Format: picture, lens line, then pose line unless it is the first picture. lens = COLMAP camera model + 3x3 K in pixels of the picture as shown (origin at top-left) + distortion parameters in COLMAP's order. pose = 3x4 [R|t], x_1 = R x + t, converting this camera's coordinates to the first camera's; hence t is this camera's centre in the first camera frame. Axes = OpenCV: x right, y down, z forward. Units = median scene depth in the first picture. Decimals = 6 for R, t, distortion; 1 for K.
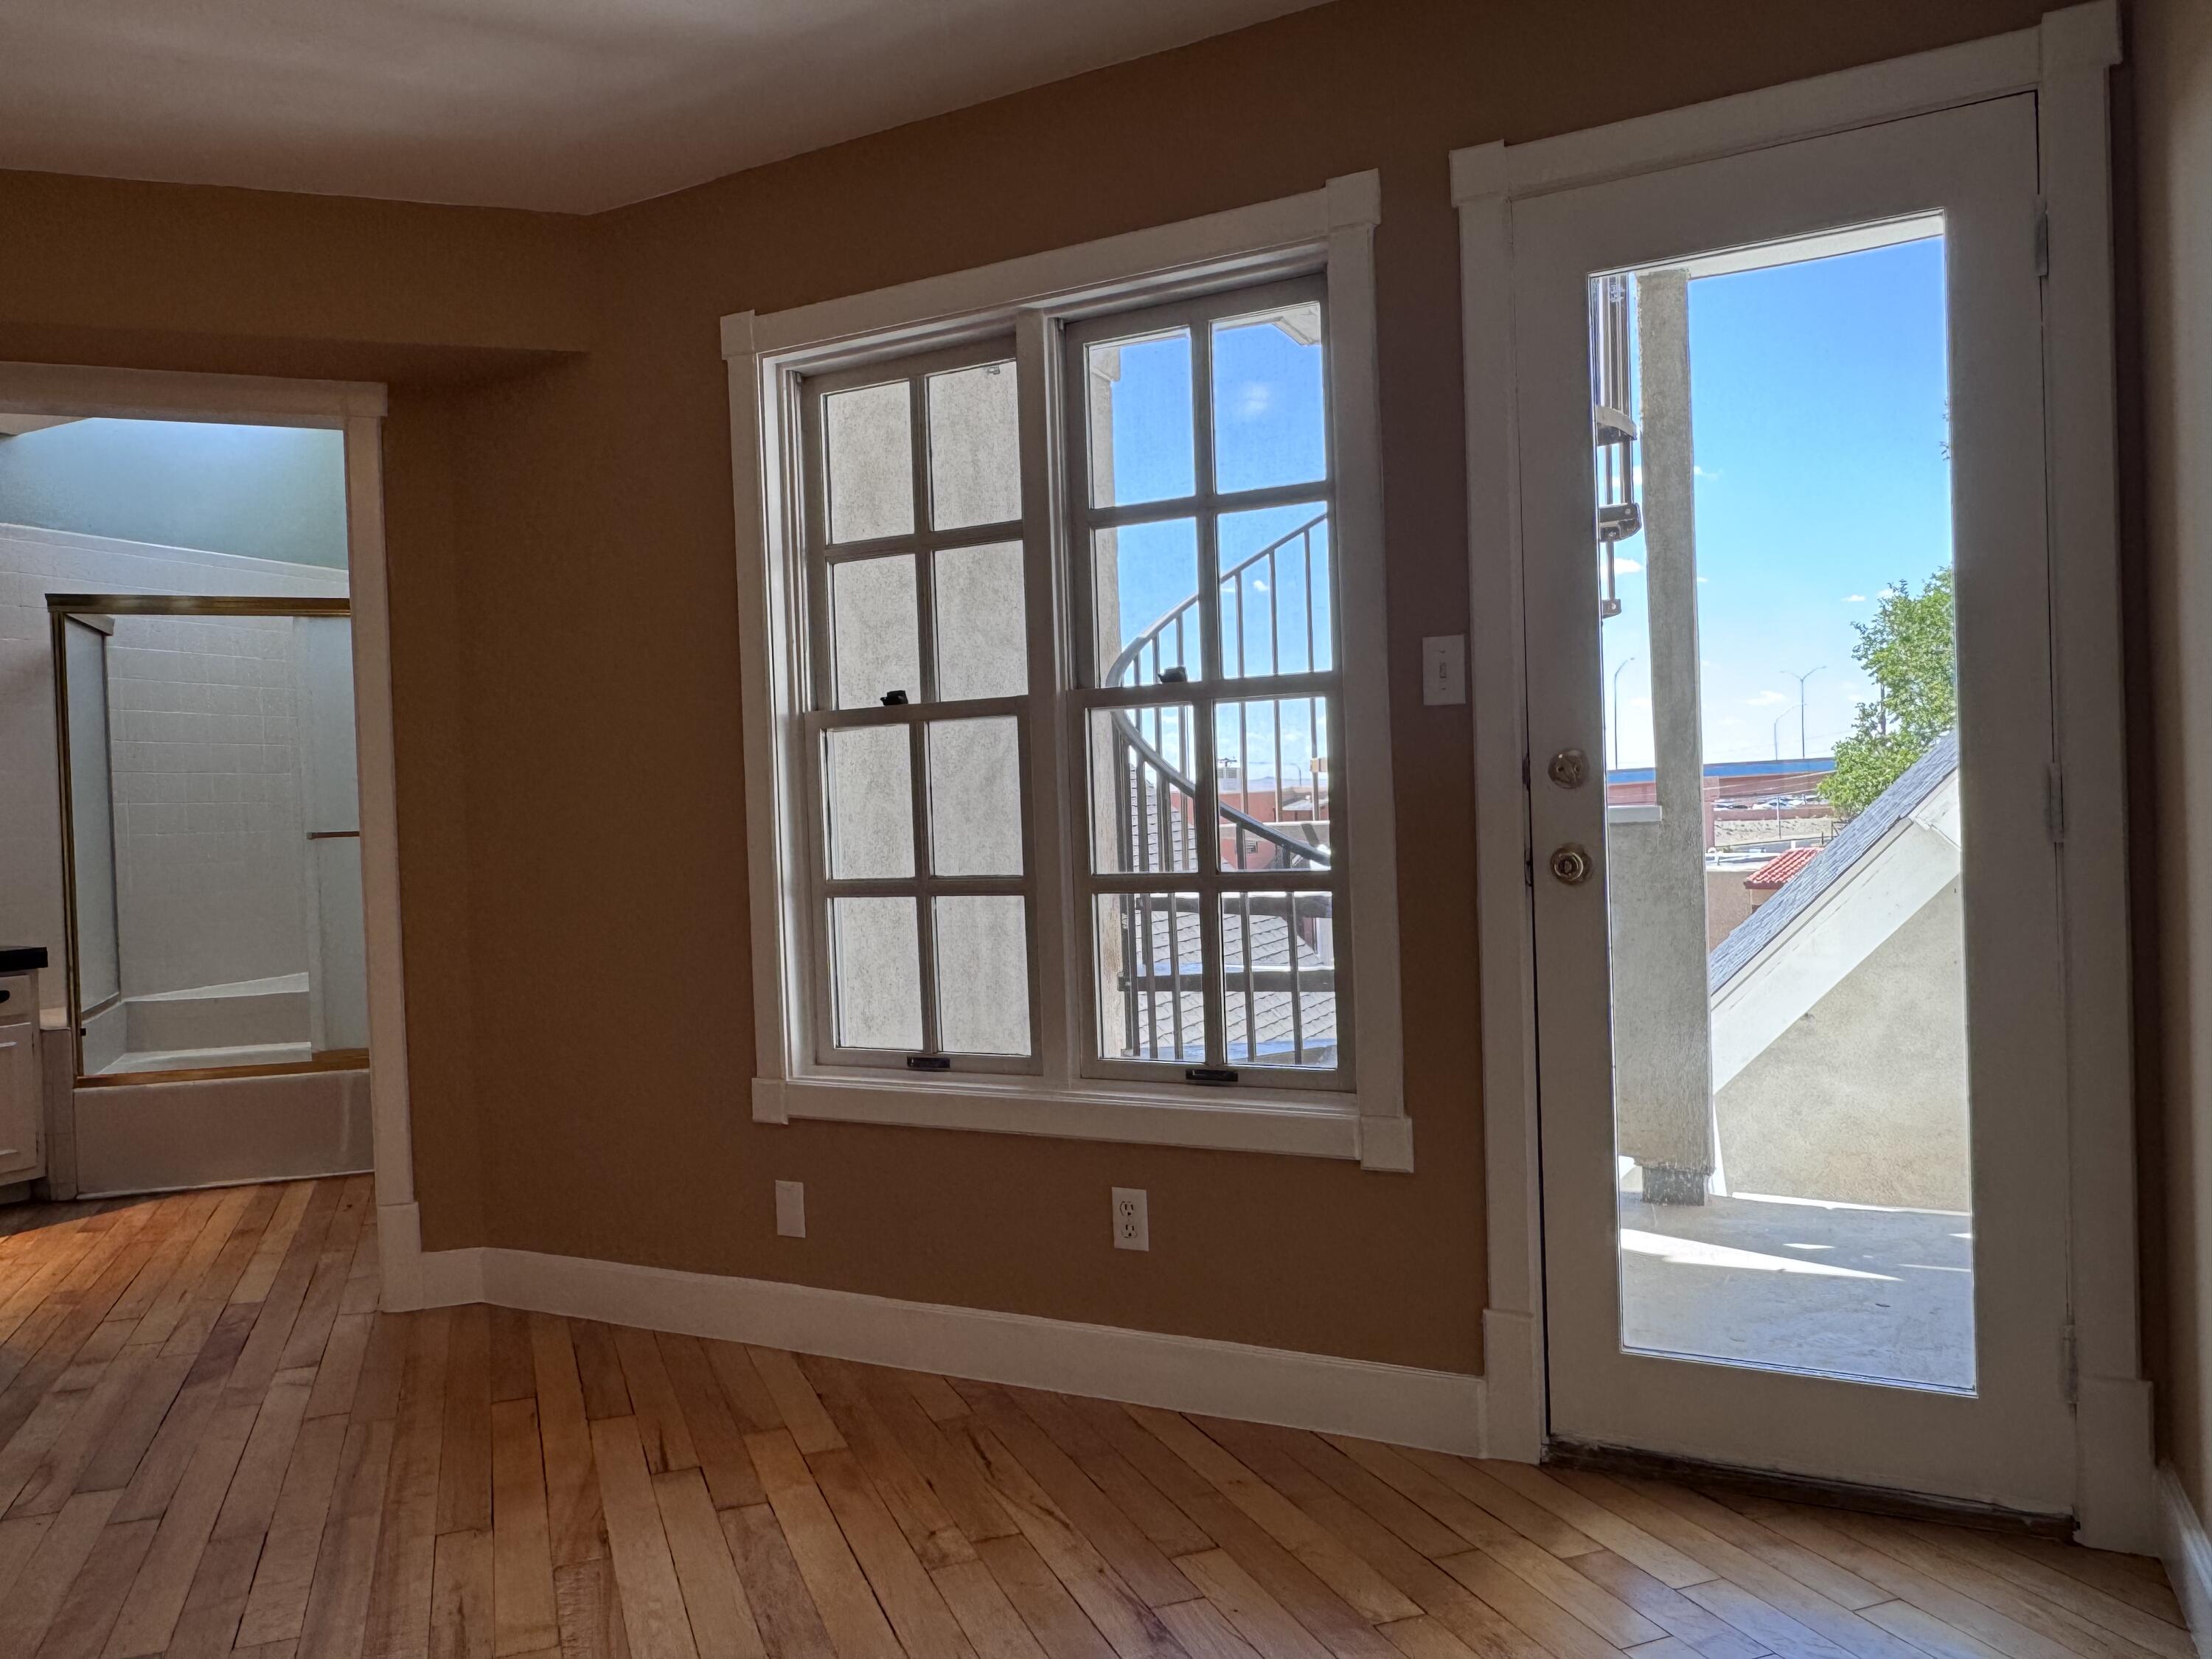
lens RADIAL K [[1566.8, 0, 1021.5], [0, 1566.8, 830.3], [0, 0, 1]] dist [-0.003062, -0.000787]
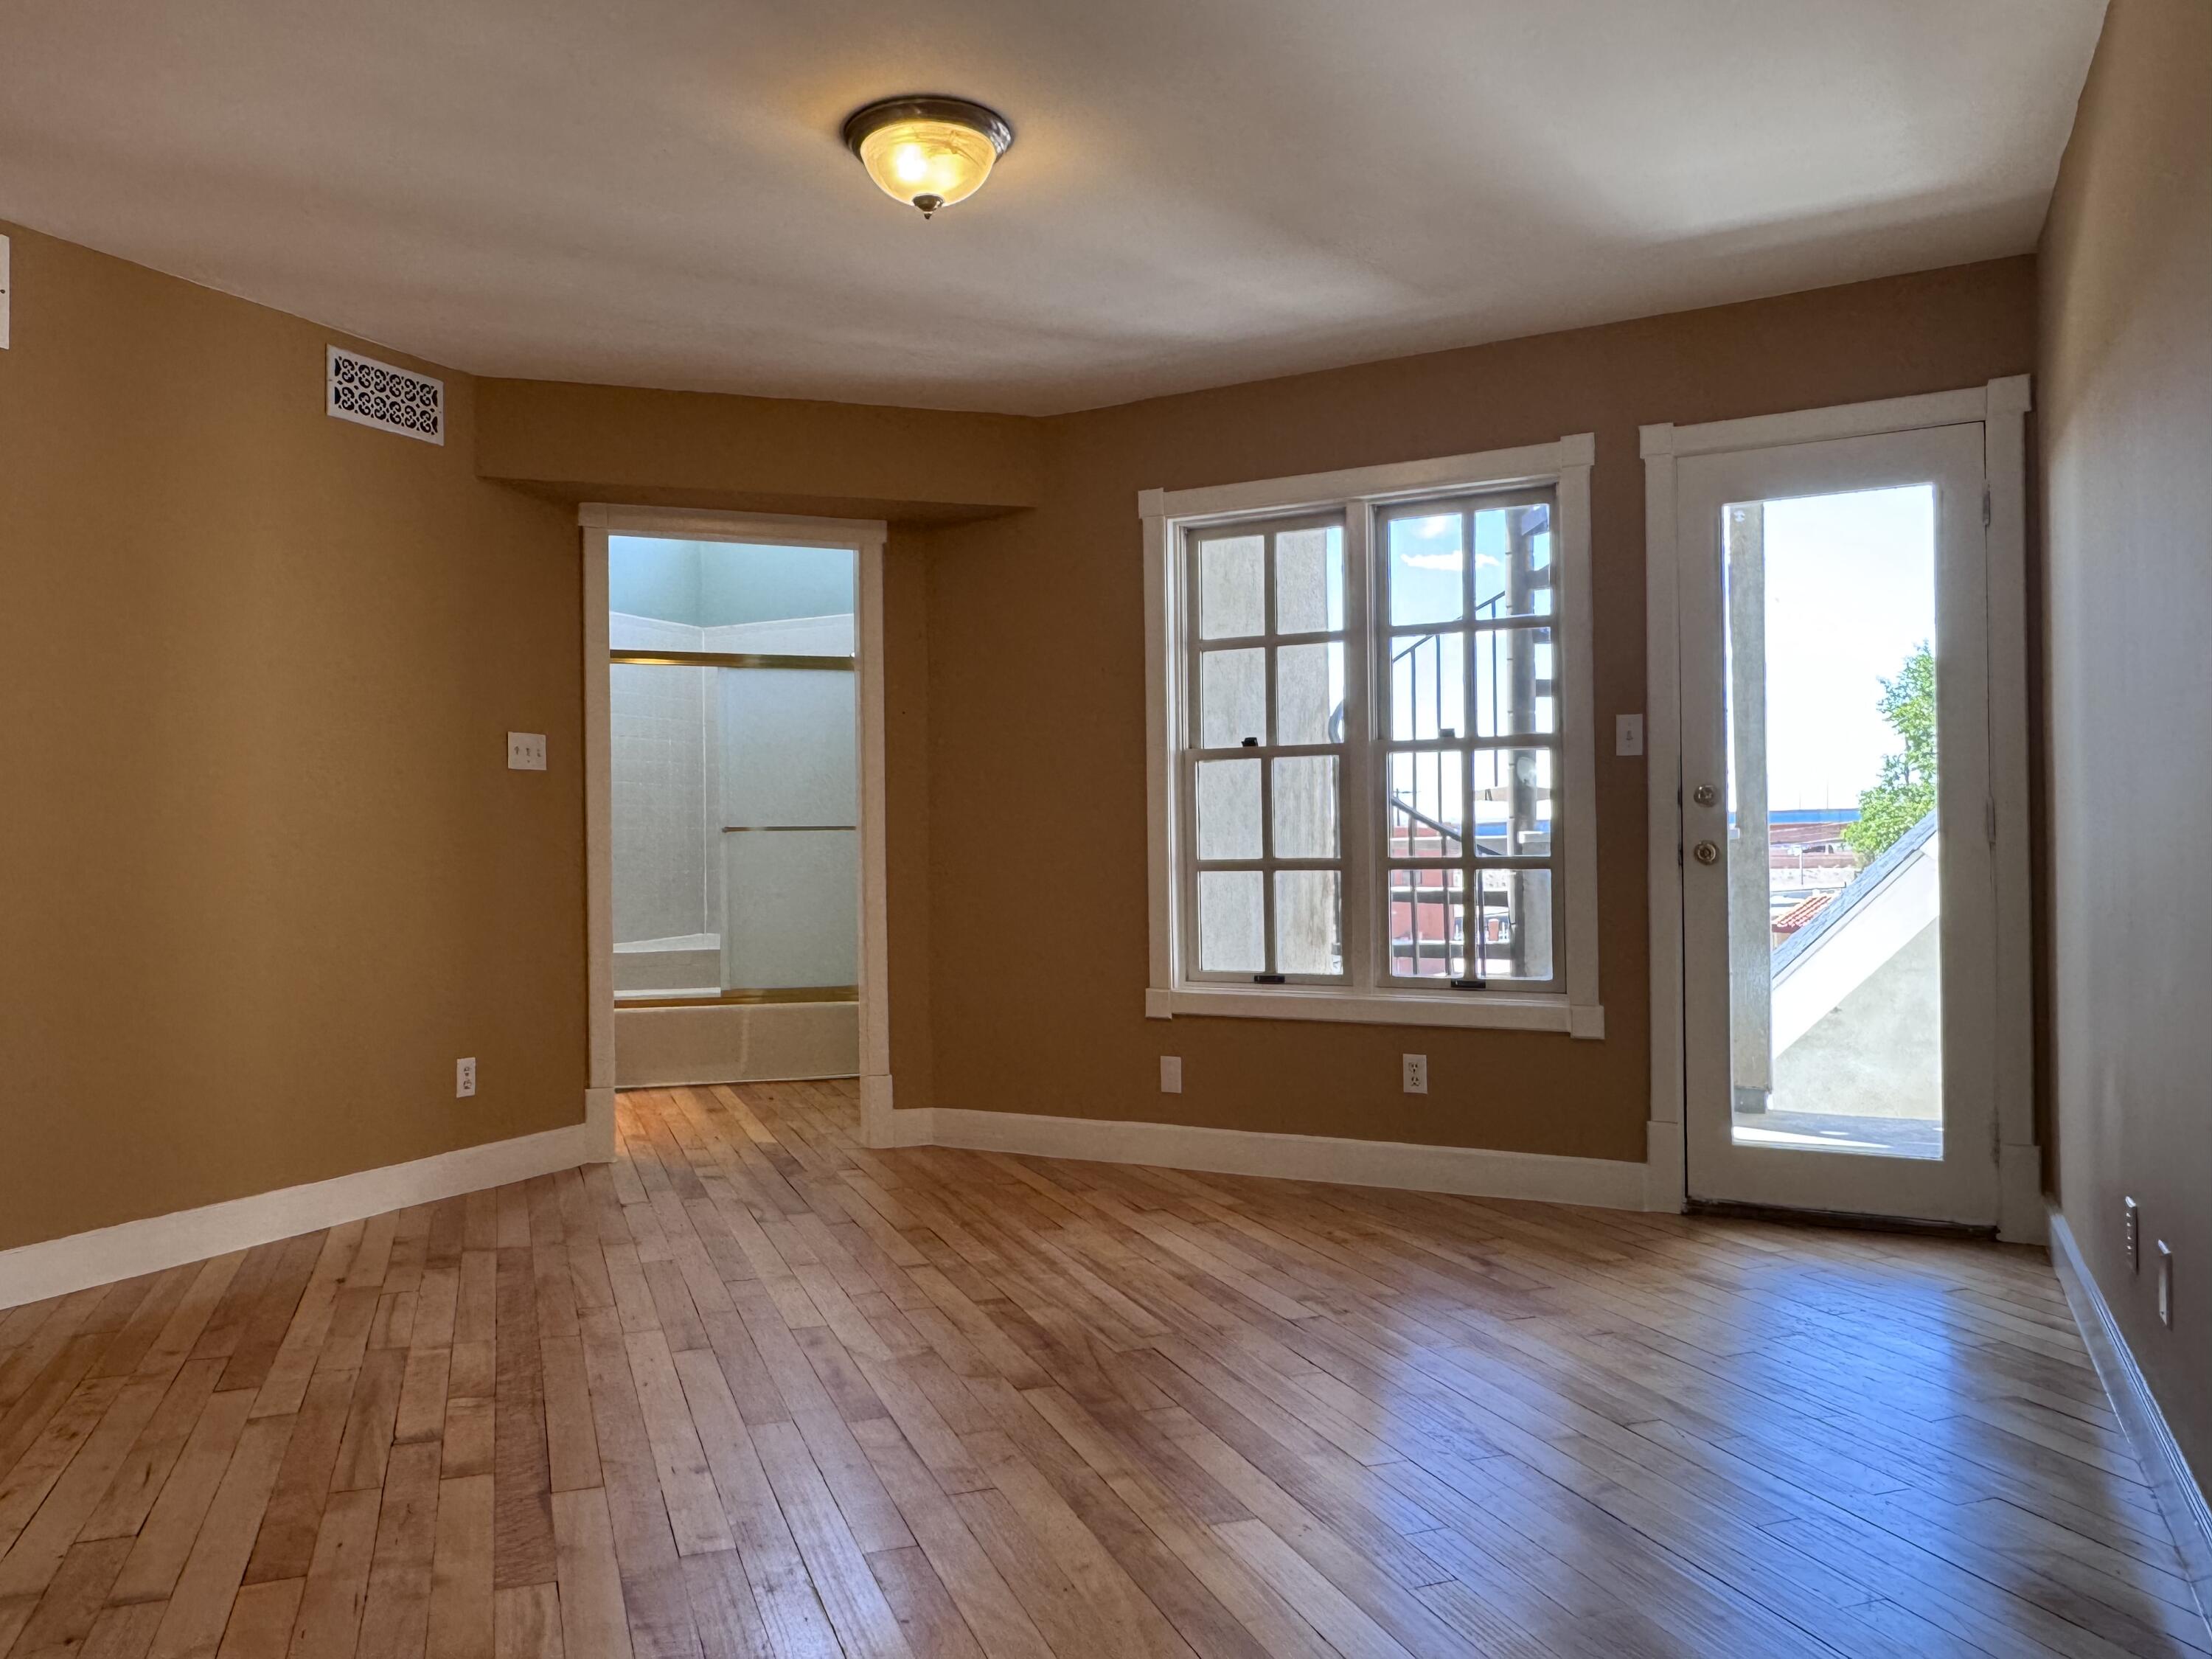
lens RADIAL K [[1566.8, 0, 1021.5], [0, 1566.8, 830.3], [0, 0, 1]] dist [-0.003062, -0.000787]
pose [[0.999647, 0.023907, -0.011591, -0.289361], [-0.024129, 0.999521, -0.019374, 0.038059], [0.011122, 0.019647, 0.999745, -0.545162]]
